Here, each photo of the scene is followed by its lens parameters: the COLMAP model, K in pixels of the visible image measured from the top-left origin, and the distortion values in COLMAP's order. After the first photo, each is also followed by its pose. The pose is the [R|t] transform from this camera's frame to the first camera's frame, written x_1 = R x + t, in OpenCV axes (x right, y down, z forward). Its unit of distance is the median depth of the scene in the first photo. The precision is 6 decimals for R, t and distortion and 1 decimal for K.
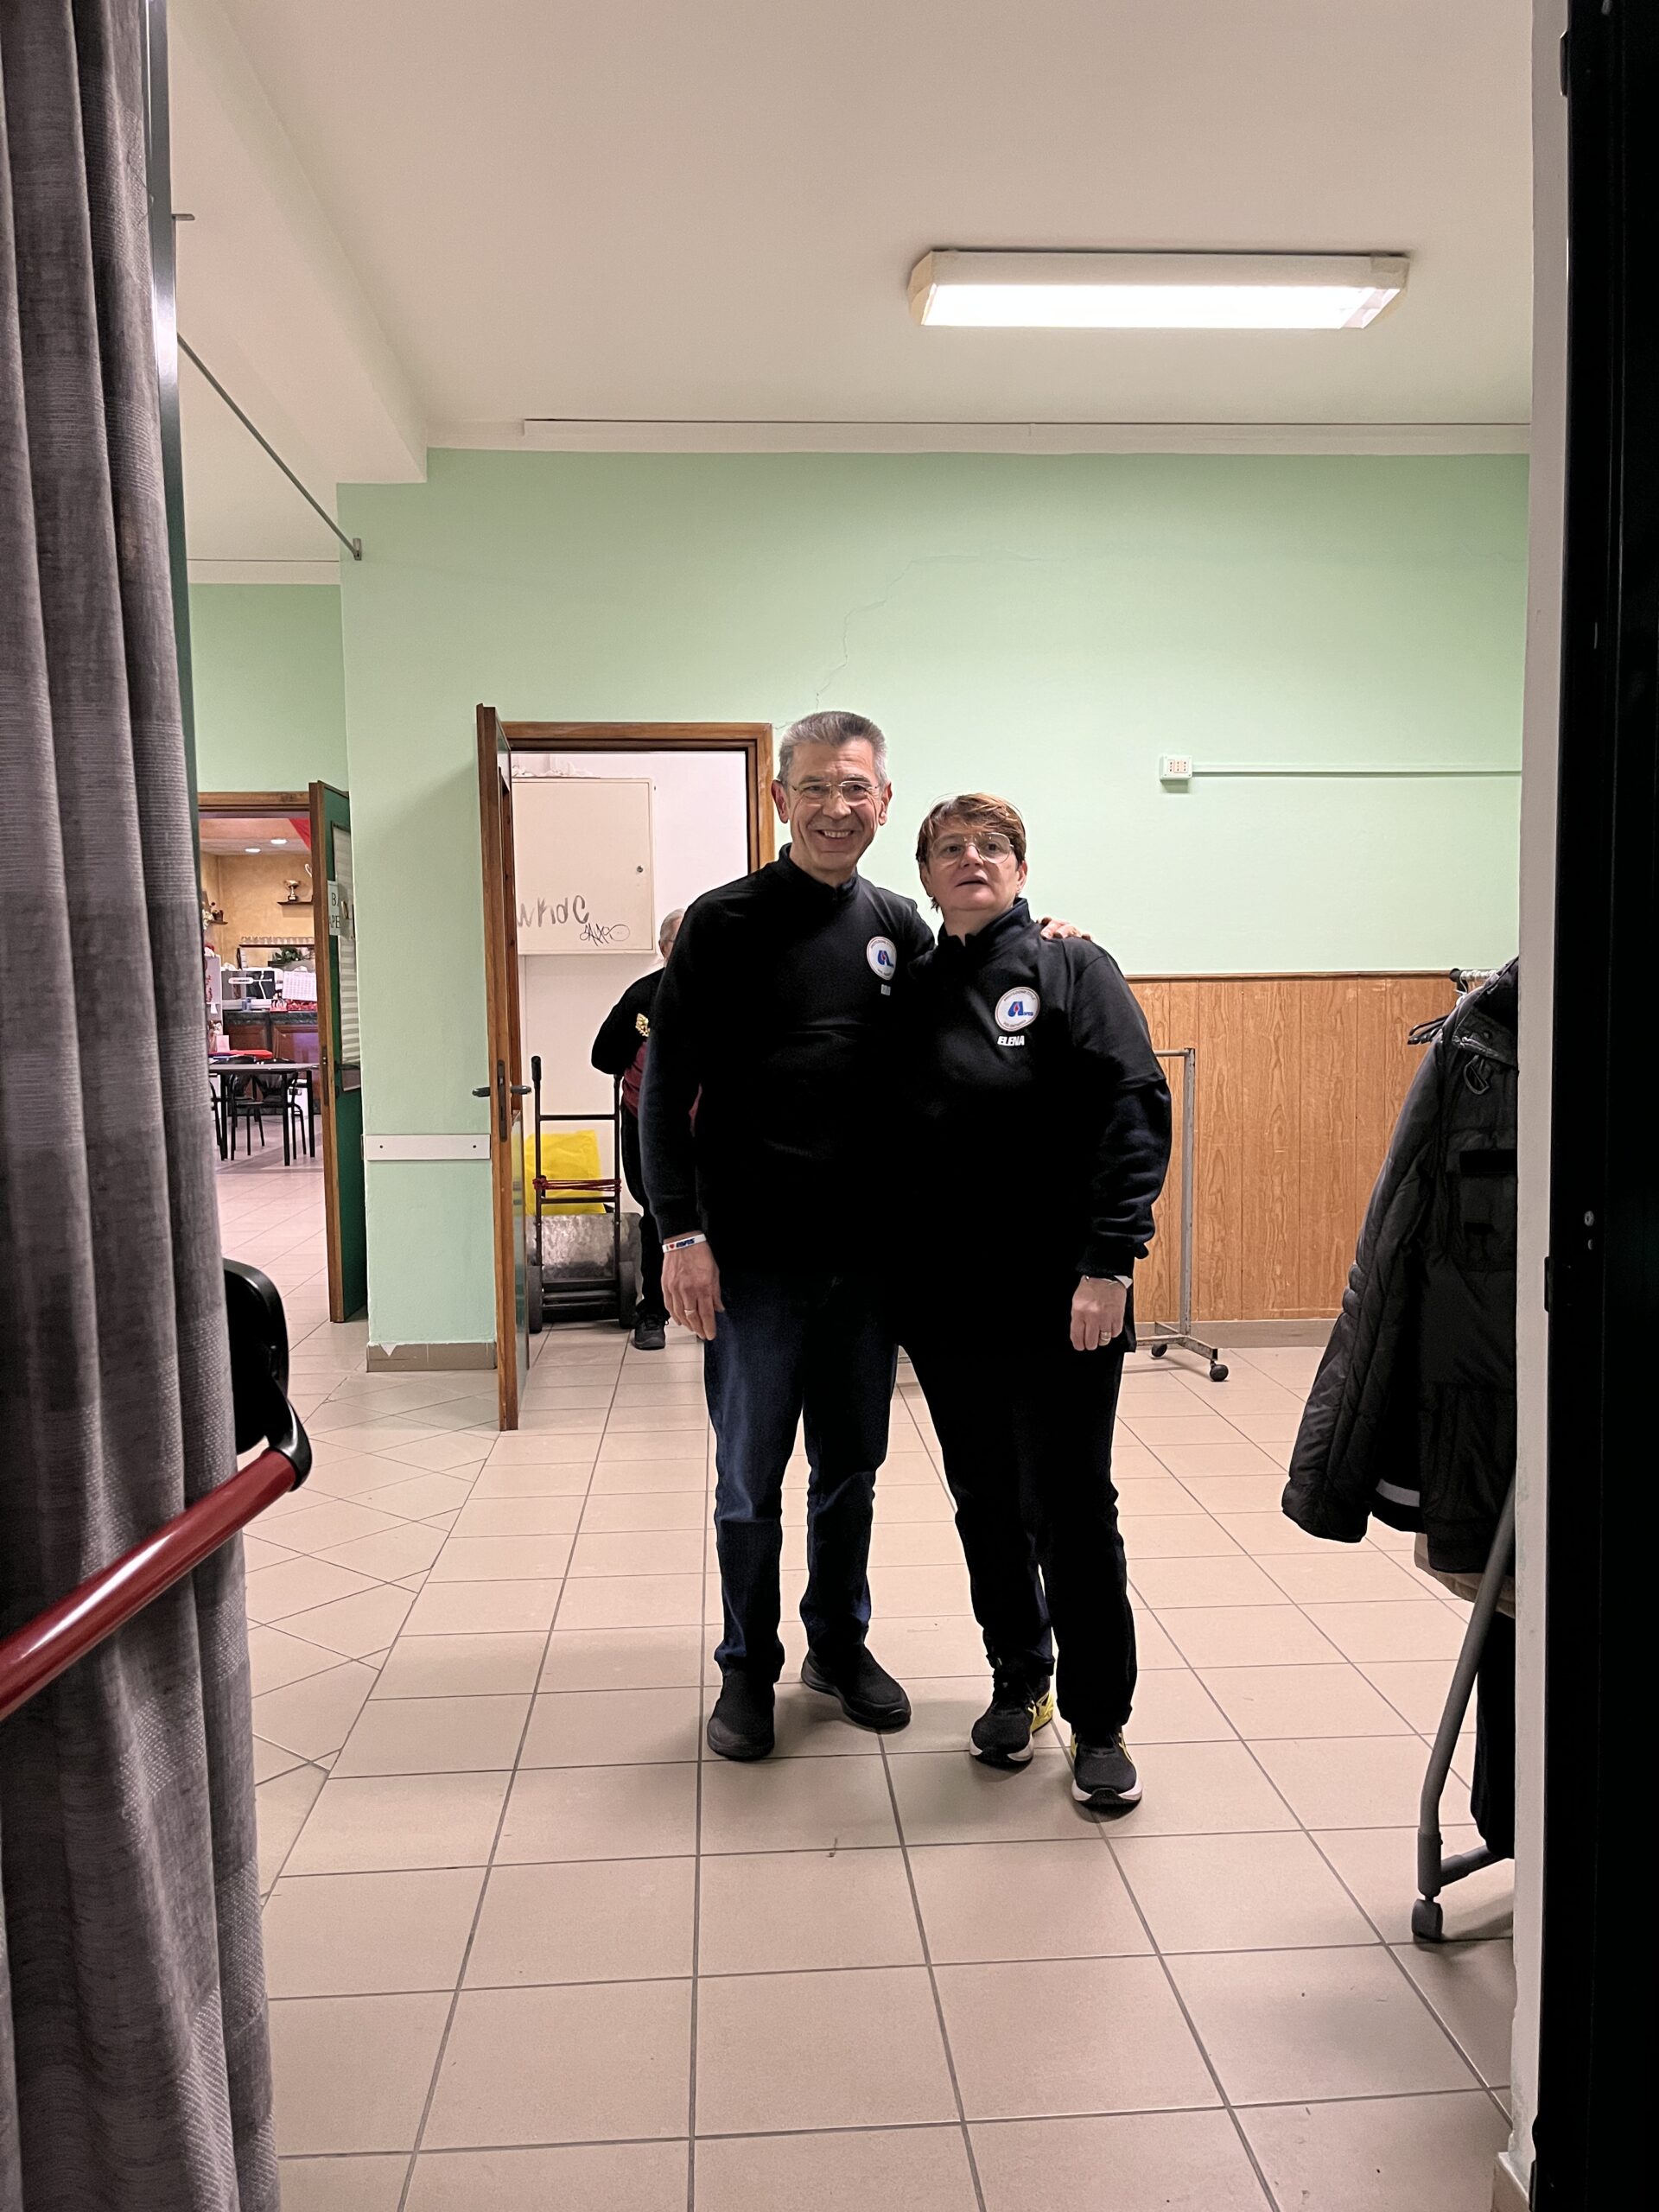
lens RADIAL K [[1716.5, 0, 829.5], [0, 1716.5, 1107.1], [0, 0, 1]] dist [0.063821, -0.083944]
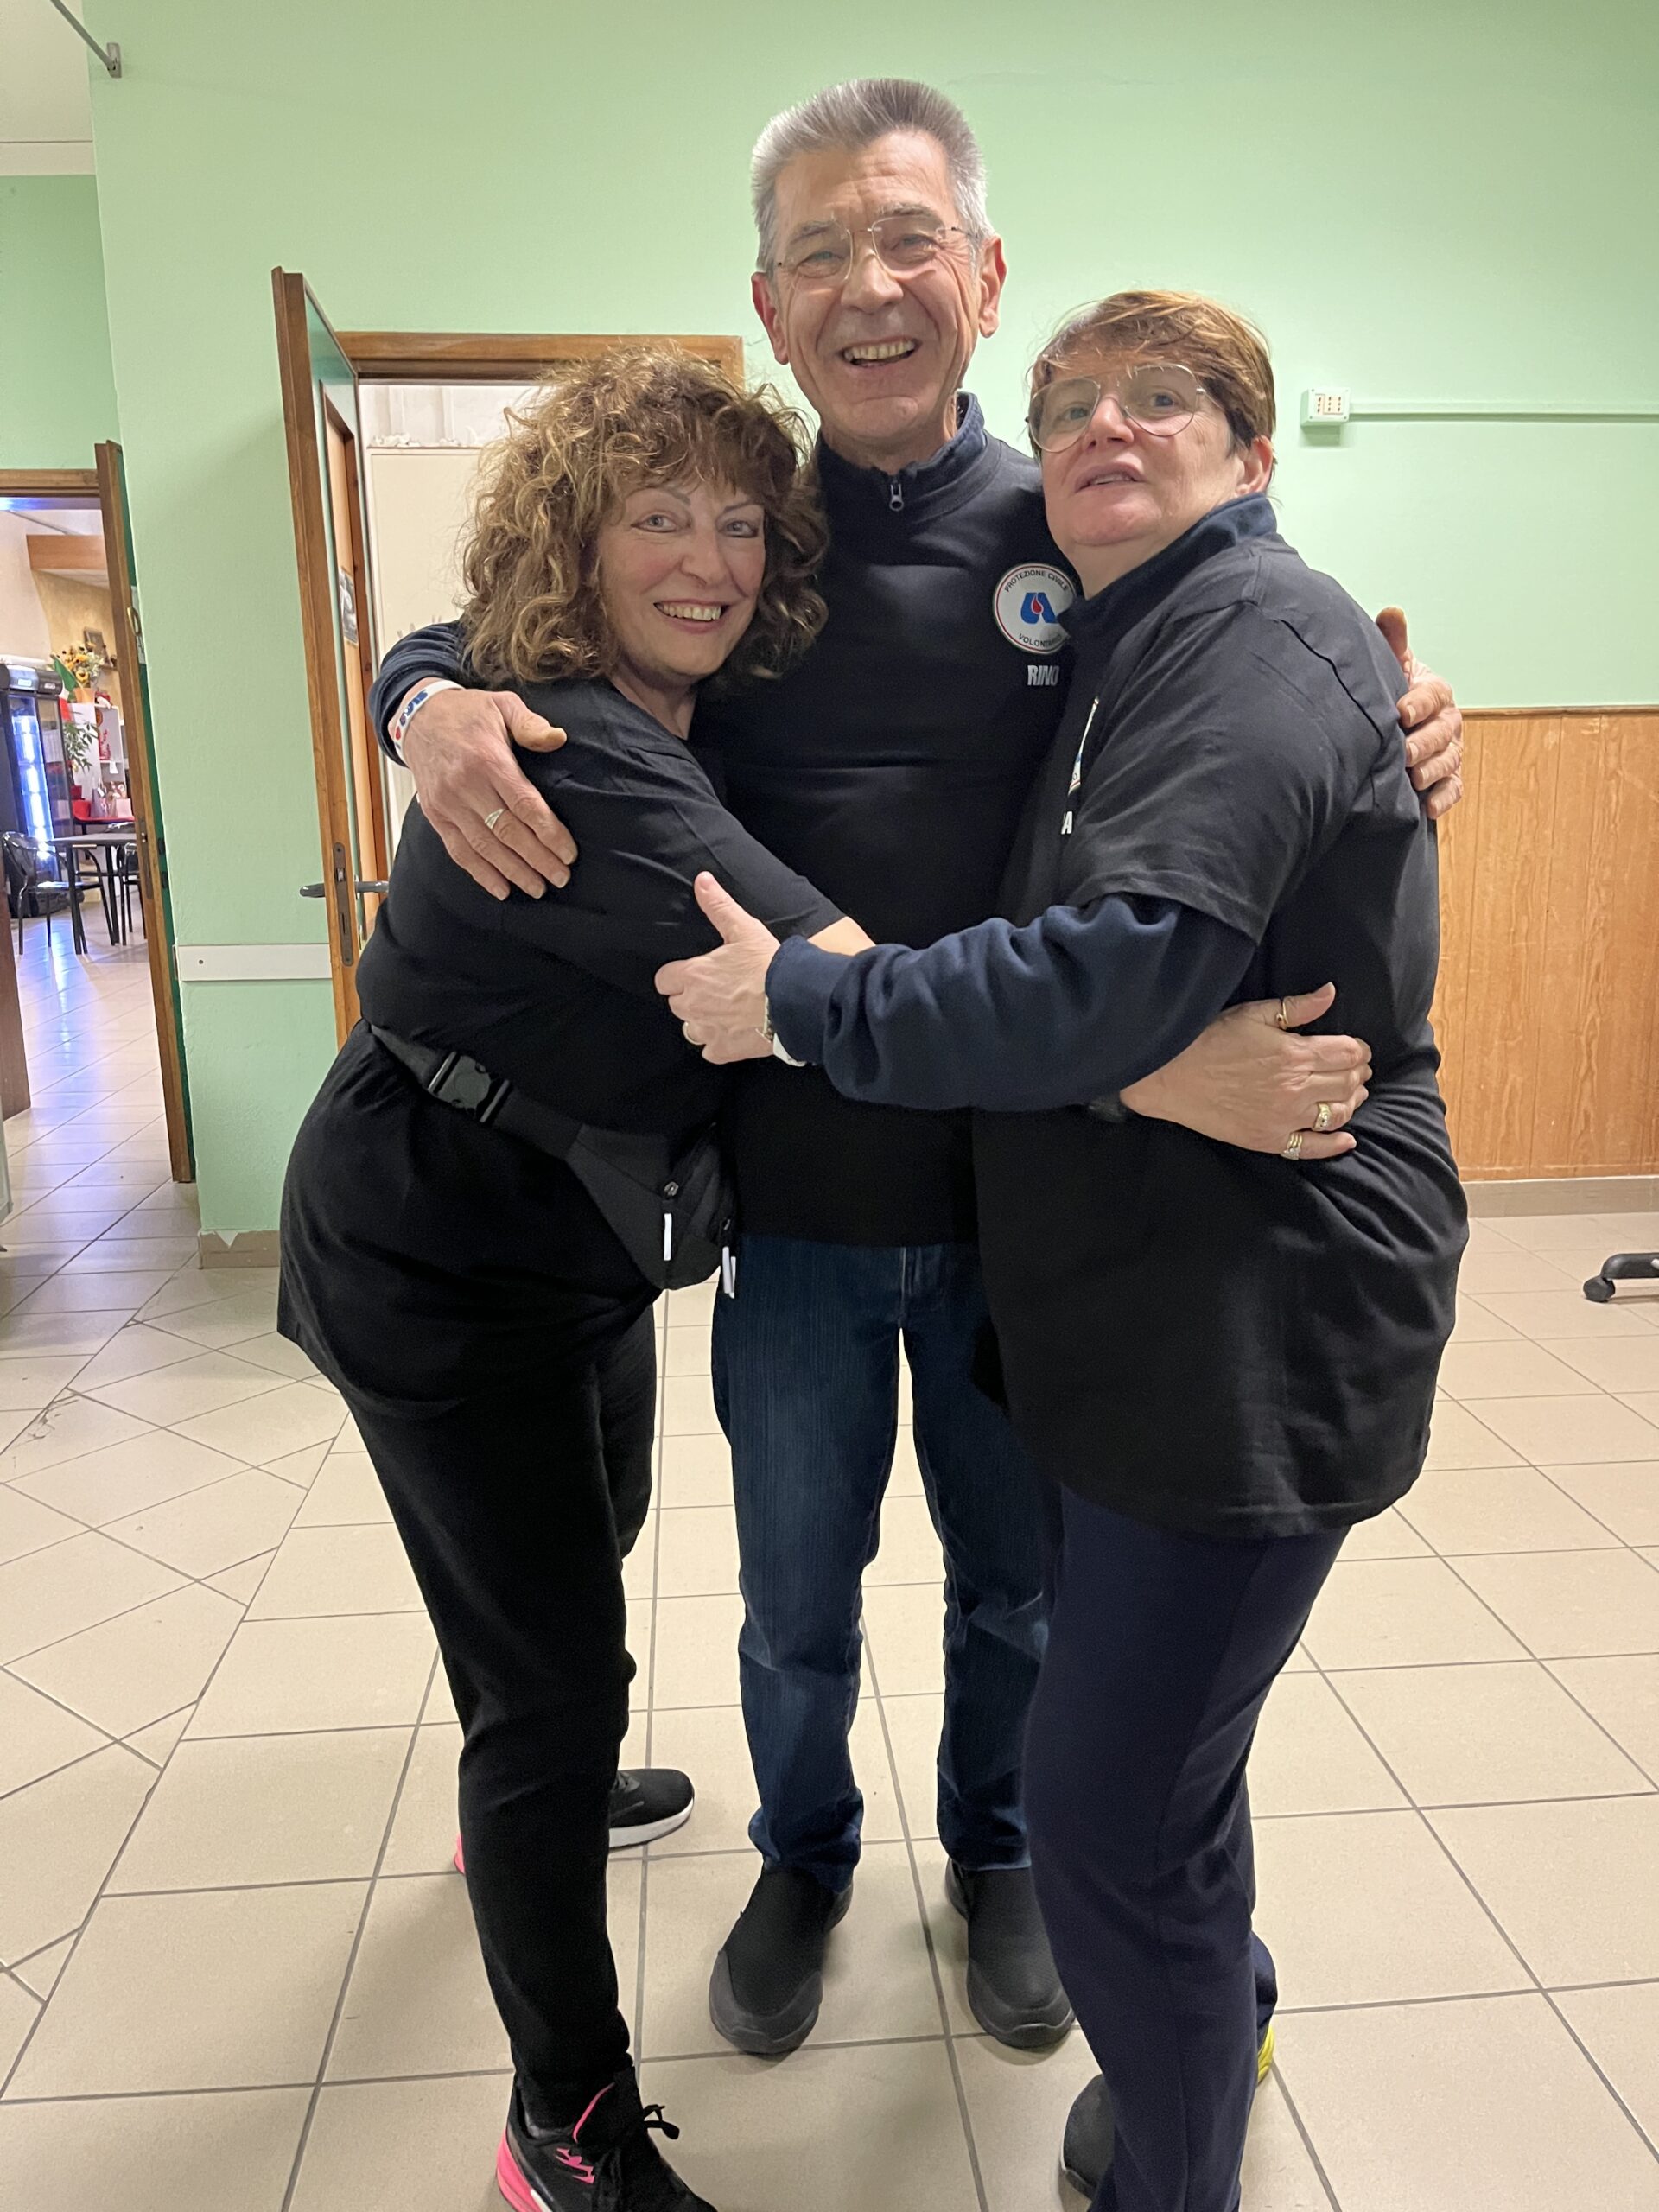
lens RADIAL K [[1716.5, 0, 837.3], [0, 1716.5, 1103.2], [0, 0, 1]] dist [0.063821, -0.083944]
pose [[0.999926, -0.005847, 0.010633, -0.004966], [0.004362, 0.990880, 0.134680, -0.013834], [-0.011323, -0.134624, 0.990832, 0.273423]]
